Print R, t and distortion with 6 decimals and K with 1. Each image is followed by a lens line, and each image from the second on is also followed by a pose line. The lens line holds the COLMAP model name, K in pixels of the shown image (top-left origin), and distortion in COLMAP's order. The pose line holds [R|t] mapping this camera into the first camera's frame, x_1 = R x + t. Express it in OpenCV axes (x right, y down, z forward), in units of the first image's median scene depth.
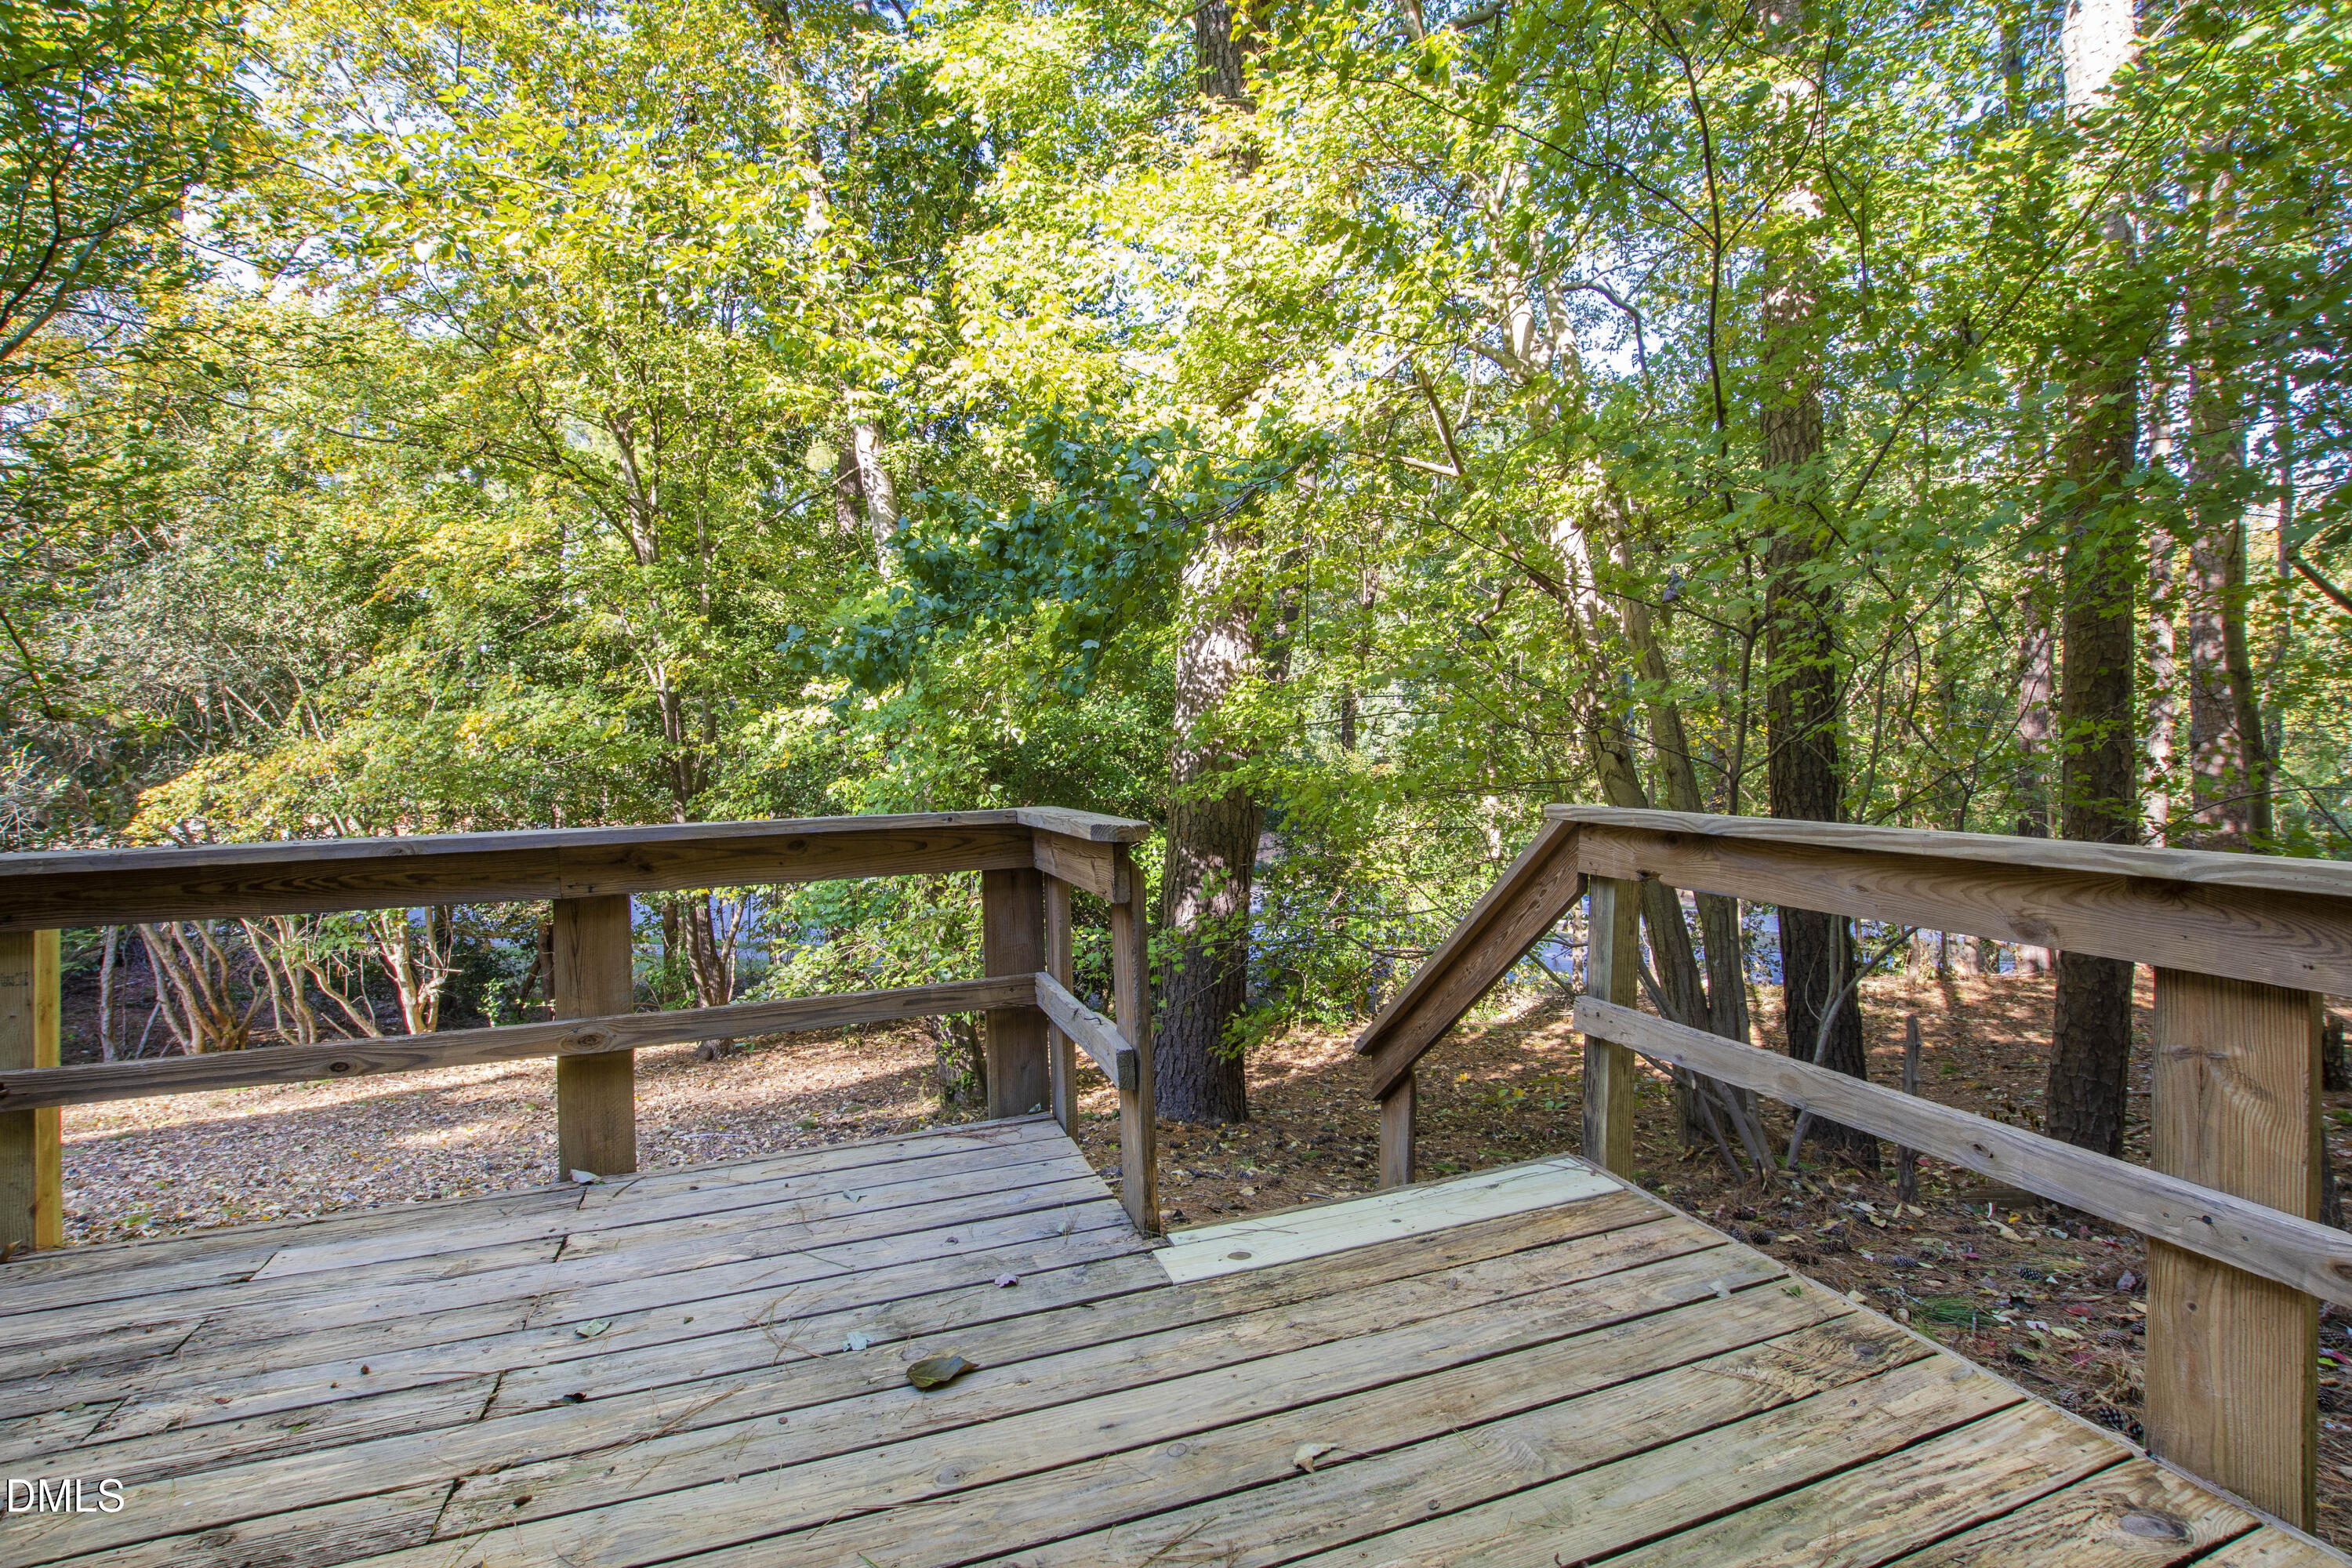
lens RADIAL K [[1026.2, 0, 1169.2], [0, 1026.2, 777.8], [0, 0, 1]] dist [0.001637, -0.000643]
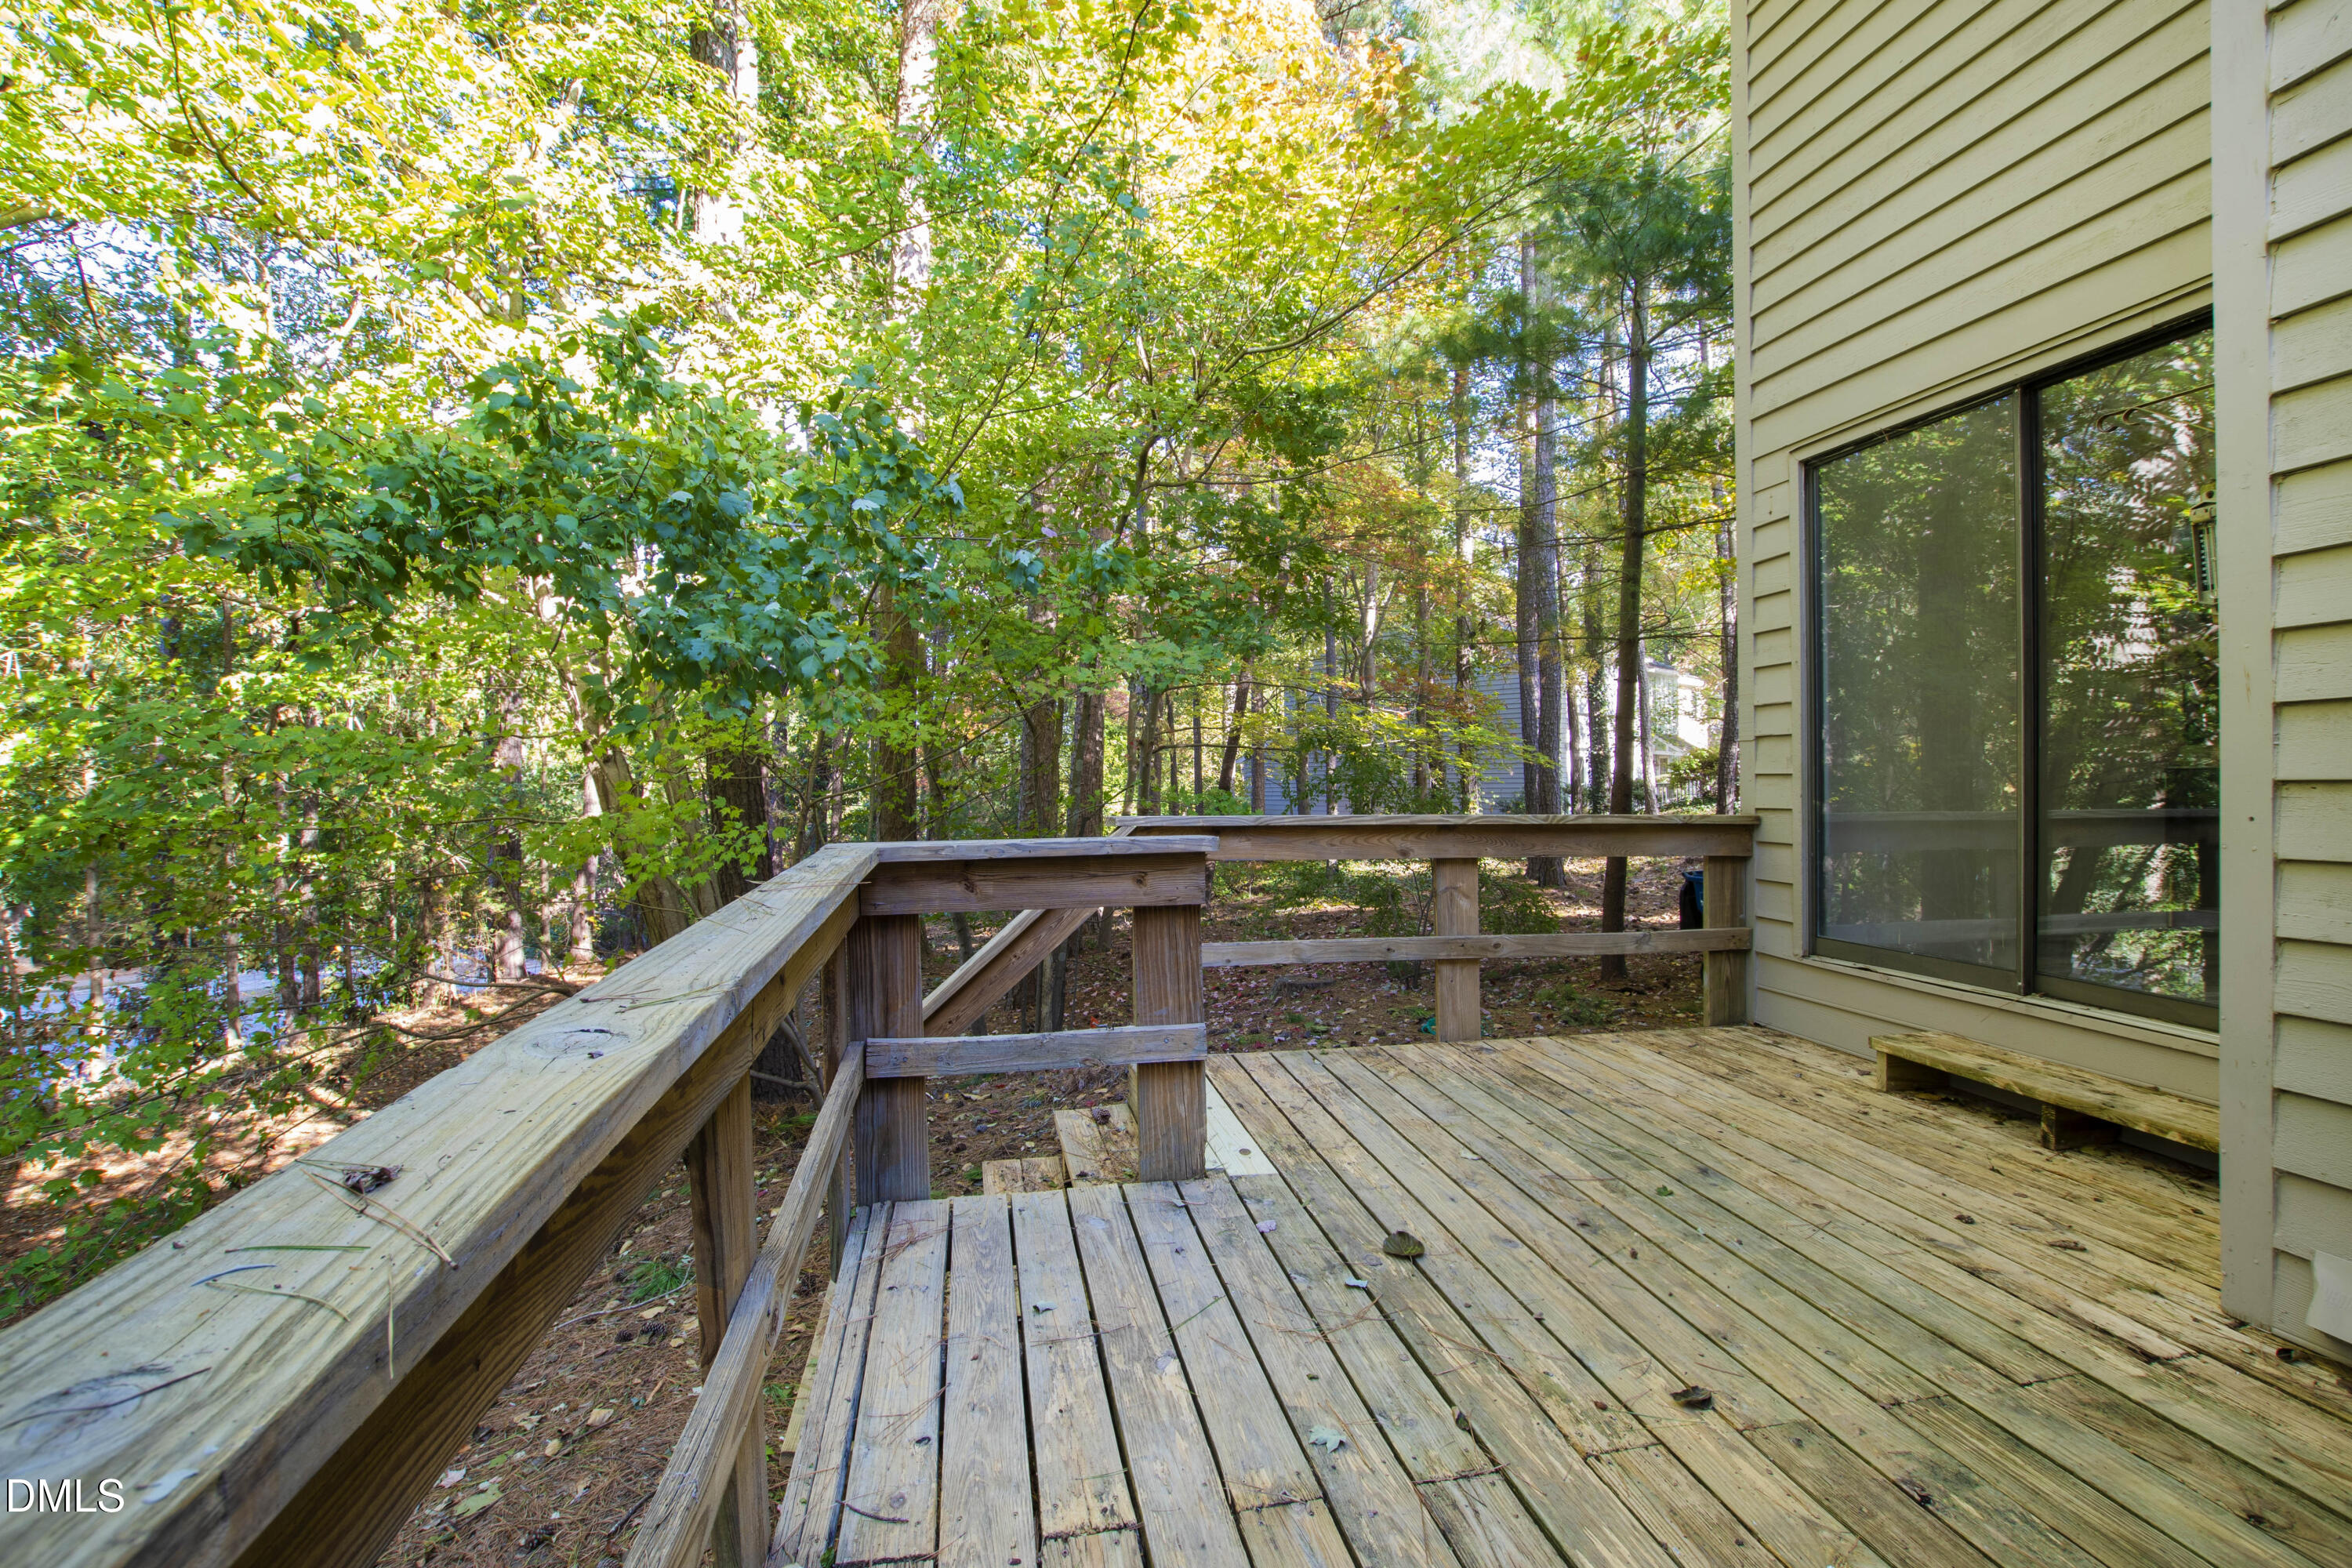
lens RADIAL K [[1026.2, 0, 1169.2], [0, 1026.2, 777.8], [0, 0, 1]] dist [0.001637, -0.000643]
pose [[0.172600, 0.012463, 0.984913, -1.328390], [0.025042, 0.999541, -0.017036, 0.000494], [-0.984674, 0.027604, 0.172208, 0.897270]]
